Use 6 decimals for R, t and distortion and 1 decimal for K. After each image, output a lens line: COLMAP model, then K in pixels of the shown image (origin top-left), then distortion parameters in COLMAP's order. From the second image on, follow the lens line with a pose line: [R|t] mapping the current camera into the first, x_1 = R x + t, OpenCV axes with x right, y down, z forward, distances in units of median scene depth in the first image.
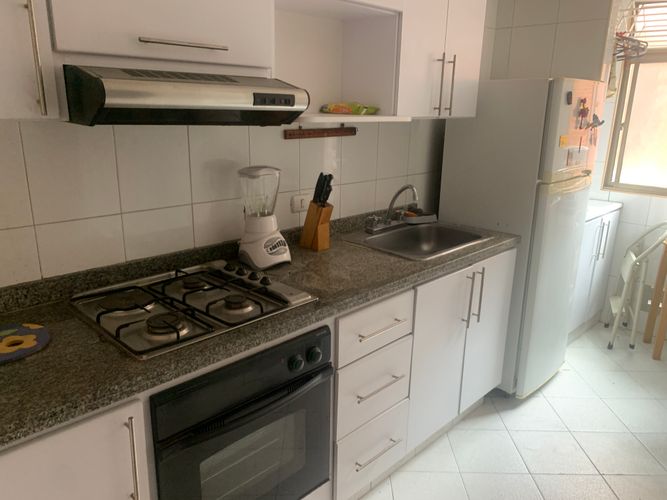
lens RADIAL K [[513.4, 0, 332.1], [0, 513.4, 255.5], [0, 0, 1]] dist [0.034721, -0.047614]
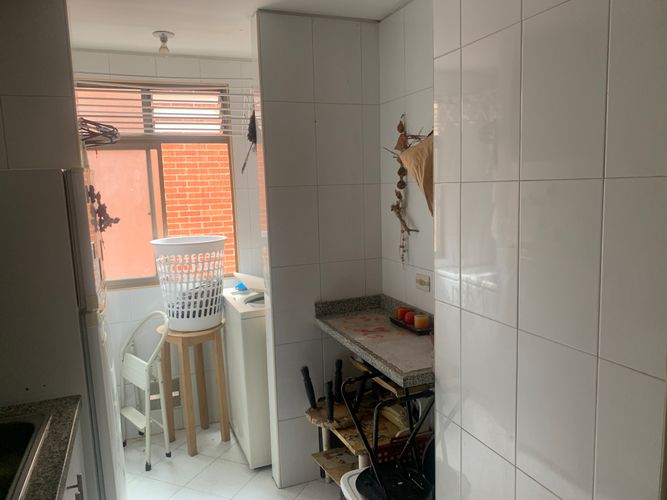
lens RADIAL K [[511.3, 0, 325.7], [0, 511.3, 251.3], [0, 0, 1]] dist [0.013547, -0.012538]
pose [[0.404629, -0.150969, 0.901934, -0.086733], [0.296066, 0.954786, 0.026993, -0.158986], [-0.865229, 0.256109, 0.431030, 0.448676]]
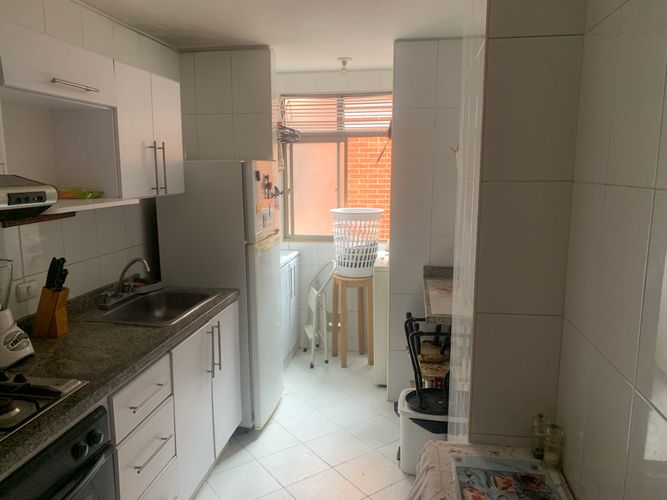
lens RADIAL K [[512.5, 0, 327.3], [0, 512.5, 253.9], [0, 0, 1]] dist [0.052411, -0.097449]
pose [[0.817696, -0.115775, 0.563888, -0.143820], [0.177468, 0.982554, -0.055613, -0.018751], [-0.547612, 0.145546, 0.823977, -0.108493]]
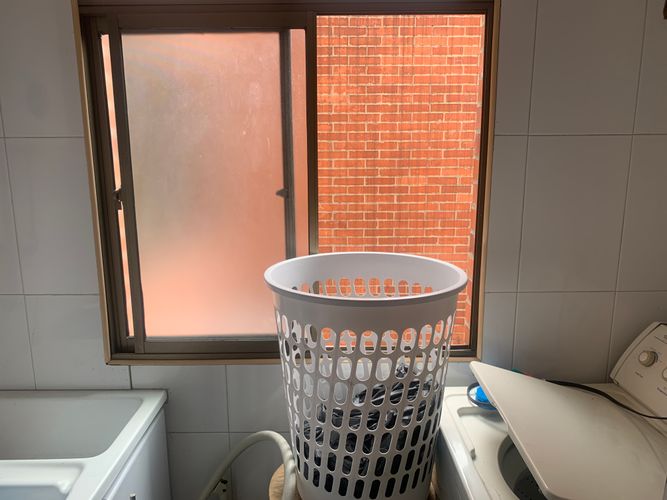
lens RADIAL K [[512.5, 0, 327.3], [0, 512.5, 253.9], [0, 0, 1]] dist [0.052411, -0.097449]
pose [[0.706526, -0.162704, 0.688729, 0.648889], [0.213616, 0.976849, 0.011633, -0.294986], [-0.674677, 0.138905, 0.724925, 1.012878]]
